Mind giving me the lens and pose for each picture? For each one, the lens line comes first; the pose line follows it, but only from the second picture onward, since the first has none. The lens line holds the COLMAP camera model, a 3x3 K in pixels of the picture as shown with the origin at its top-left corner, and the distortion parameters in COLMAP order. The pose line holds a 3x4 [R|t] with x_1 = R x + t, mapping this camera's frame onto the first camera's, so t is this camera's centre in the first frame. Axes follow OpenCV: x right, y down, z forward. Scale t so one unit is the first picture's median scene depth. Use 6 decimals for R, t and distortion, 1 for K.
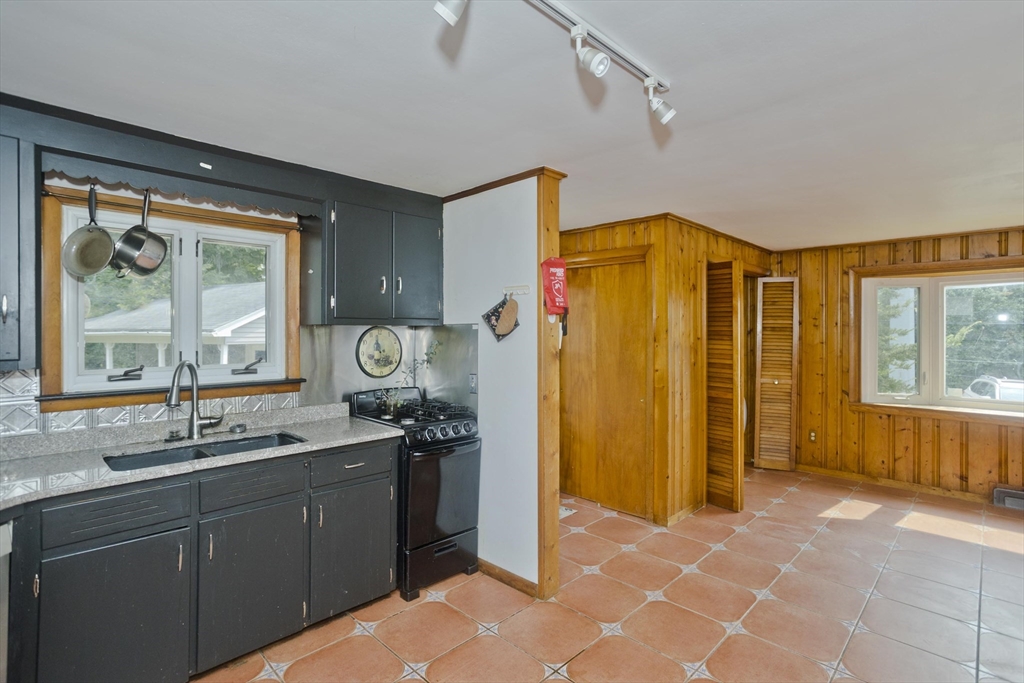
lens RADIAL K [[509.3, 0, 482.0], [0, 509.3, 335.8], [0, 0, 1]] dist [-0.028066, 0.013693]
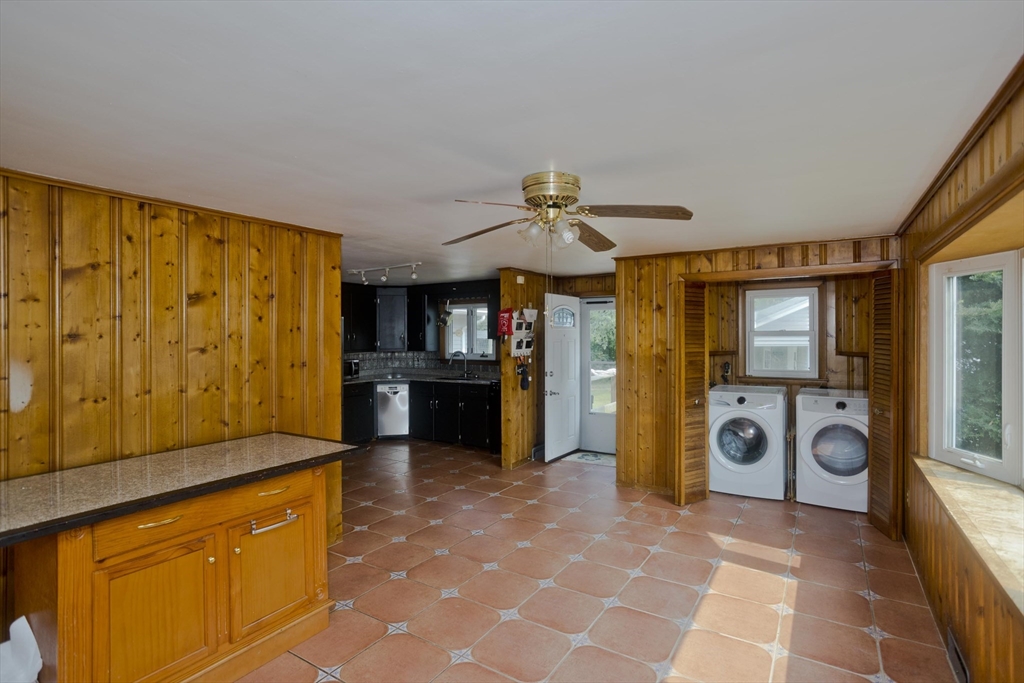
lens RADIAL K [[500.2, 0, 504.2], [0, 500.2, 332.9], [0, 0, 1]] dist [-0.051820, 0.035051]
pose [[0.197235, -0.004368, -0.980346, 1.423679], [-0.001163, 0.999988, -0.004690, -0.026744], [0.980355, 0.002065, 0.197228, 0.381437]]
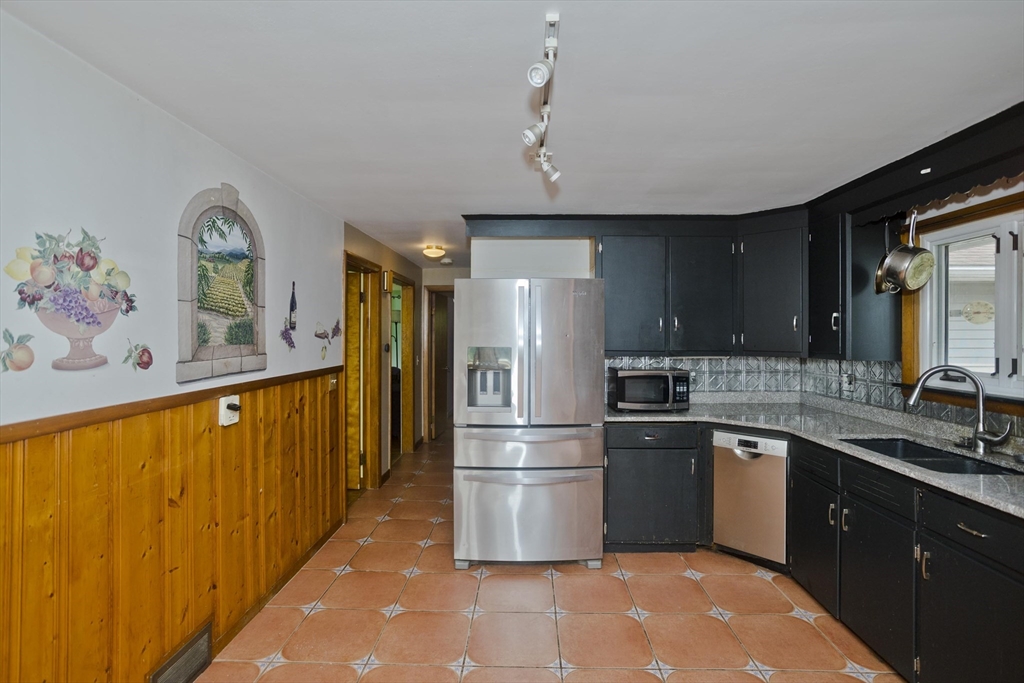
lens RADIAL K [[500.2, 0, 504.2], [0, 500.2, 332.9], [0, 0, 1]] dist [-0.051820, 0.035051]
pose [[-0.727150, -0.002436, -0.686475, 0.394023], [-0.006580, 0.999972, 0.003422, -0.005906], [0.686447, 0.007005, -0.727146, 0.633073]]
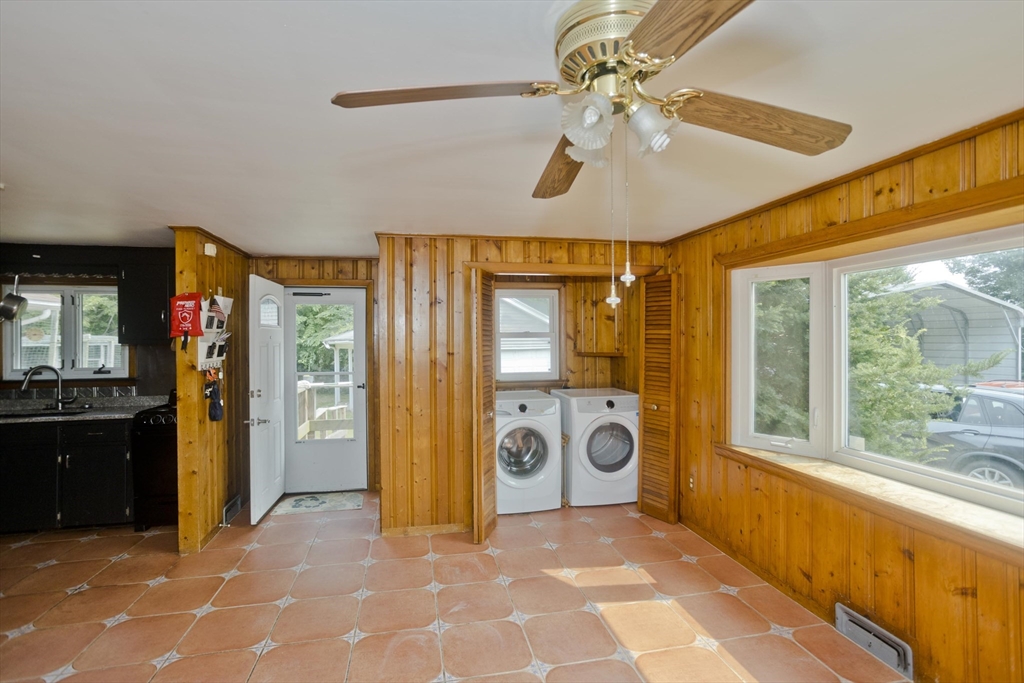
lens RADIAL K [[500.2, 0, 504.2], [0, 500.2, 332.9], [0, 0, 1]] dist [-0.051820, 0.035051]
pose [[0.828691, -0.011974, -0.559578, 0.993769], [0.003325, 0.999859, -0.016472, -0.016830], [0.559697, 0.011789, 0.828614, 0.264030]]
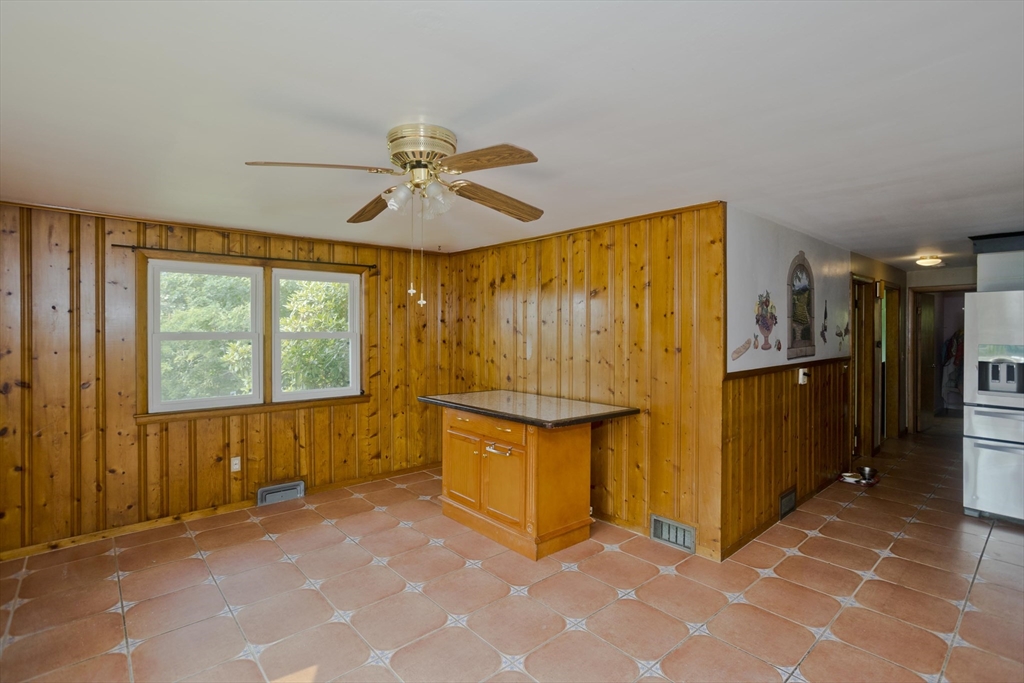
lens RADIAL K [[483.5, 0, 515.9], [0, 483.5, 328.9], [0, 0, 1]] dist [-0.048180, 0.024871]
pose [[-0.998622, -0.001320, 0.052470, 0.764675], [-0.001001, 0.999981, 0.006099, -0.016210], [-0.052477, 0.006038, -0.998604, 1.009879]]
